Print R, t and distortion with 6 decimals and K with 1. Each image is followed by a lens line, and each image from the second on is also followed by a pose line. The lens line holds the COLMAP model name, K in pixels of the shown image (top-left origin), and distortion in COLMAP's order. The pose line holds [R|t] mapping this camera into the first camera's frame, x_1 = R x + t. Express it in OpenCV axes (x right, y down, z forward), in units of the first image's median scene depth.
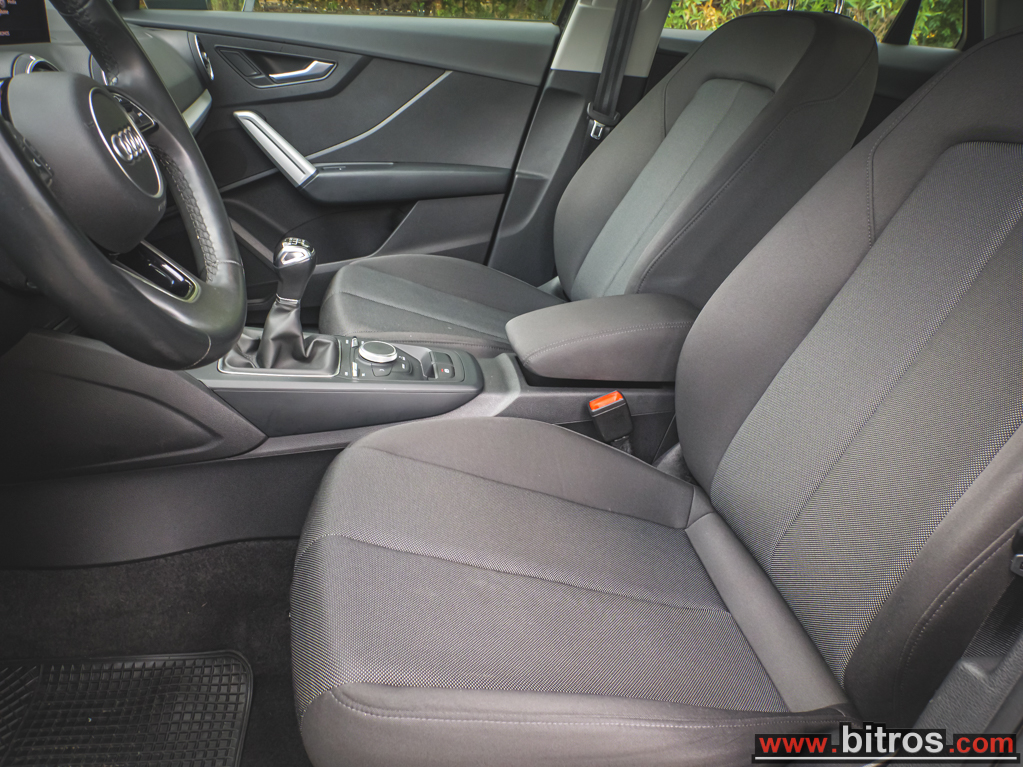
lens RADIAL K [[755.5, 0, 513.2], [0, 755.5, 381.4], [0, 0, 1]] dist [-0.034404, 0.003835]
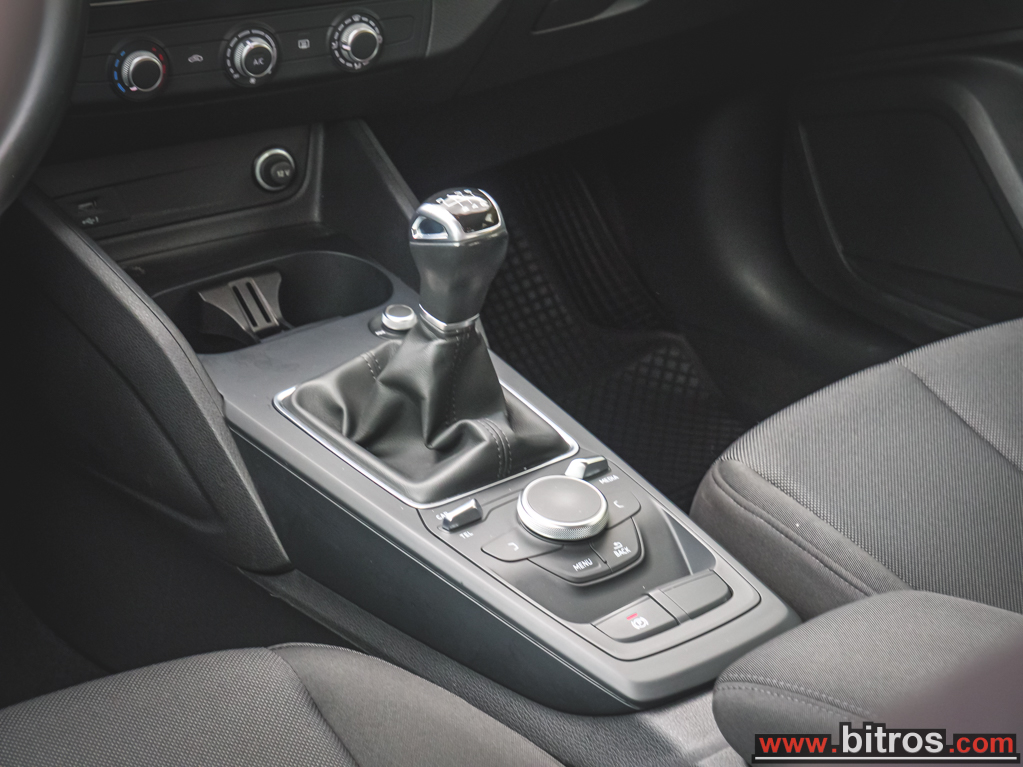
lens RADIAL K [[2102.7, 0, 511.5], [0, 2102.7, 383.3], [0, 0, 1]] dist [-0.052765, 0.000000]
pose [[0.485451, 0.351574, -0.800458, 0.745010], [-0.384356, 0.908177, 0.165787, -0.297076], [0.785244, 0.227179, 0.576005, 0.318981]]
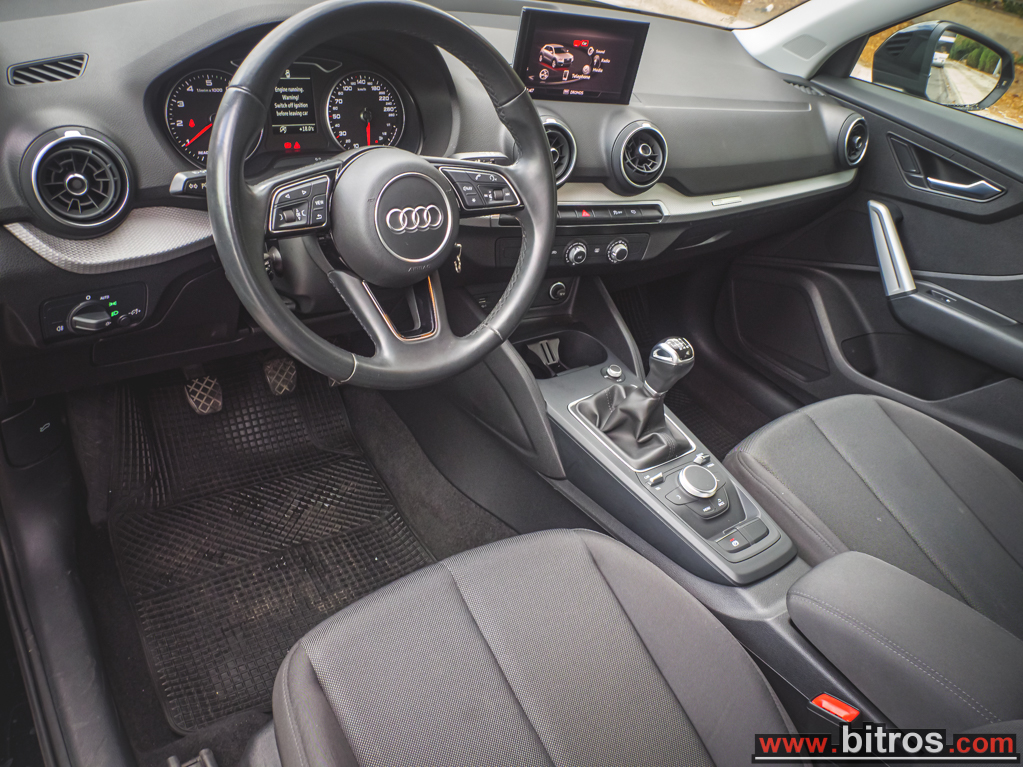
lens RADIAL K [[755.5, 0, 511.5], [0, 755.5, 380.6], [0, 0, 1]] dist [-0.034404, 0.003835]
pose [[0.447929, 0.510676, -0.733873, 0.373648], [-0.515786, 0.818061, 0.254443, -0.280500], [0.730291, 0.264549, 0.629833, 0.200630]]
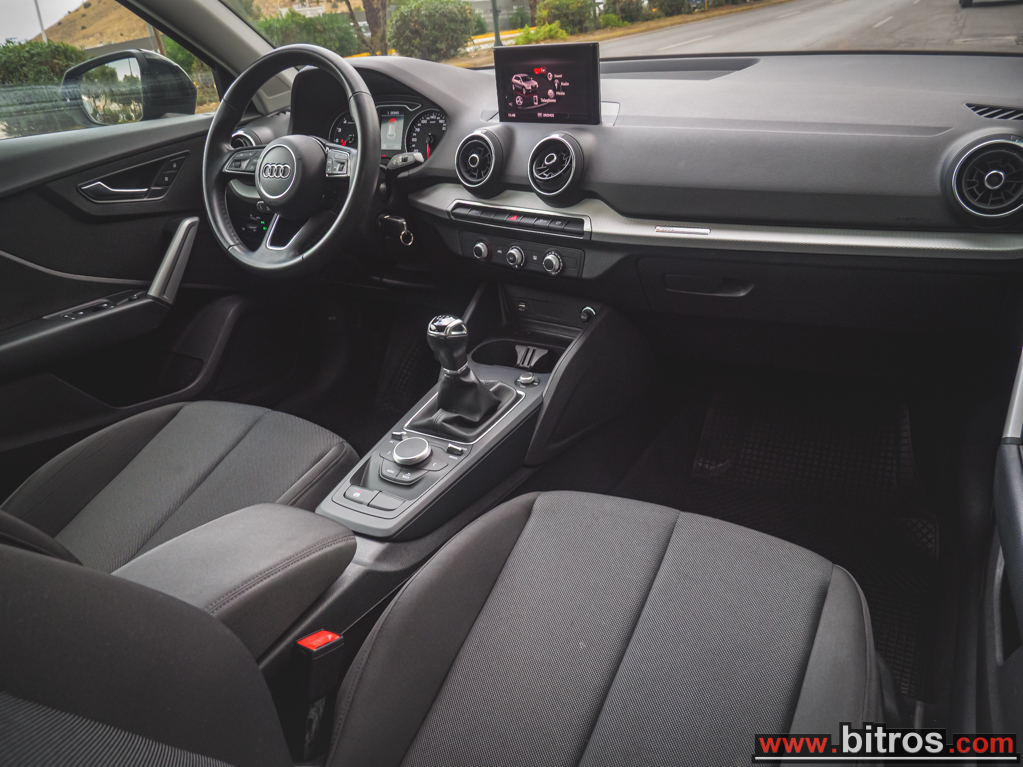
lens RADIAL K [[746.6, 0, 528.7], [0, 746.6, 400.7], [0, 0, 1]] dist [-0.042137, 0.016326]
pose [[-0.621080, 0.318515, -0.716106, 0.425872], [-0.330240, 0.722270, 0.607674, -0.766336], [0.710775, 0.613901, -0.343401, 1.485252]]
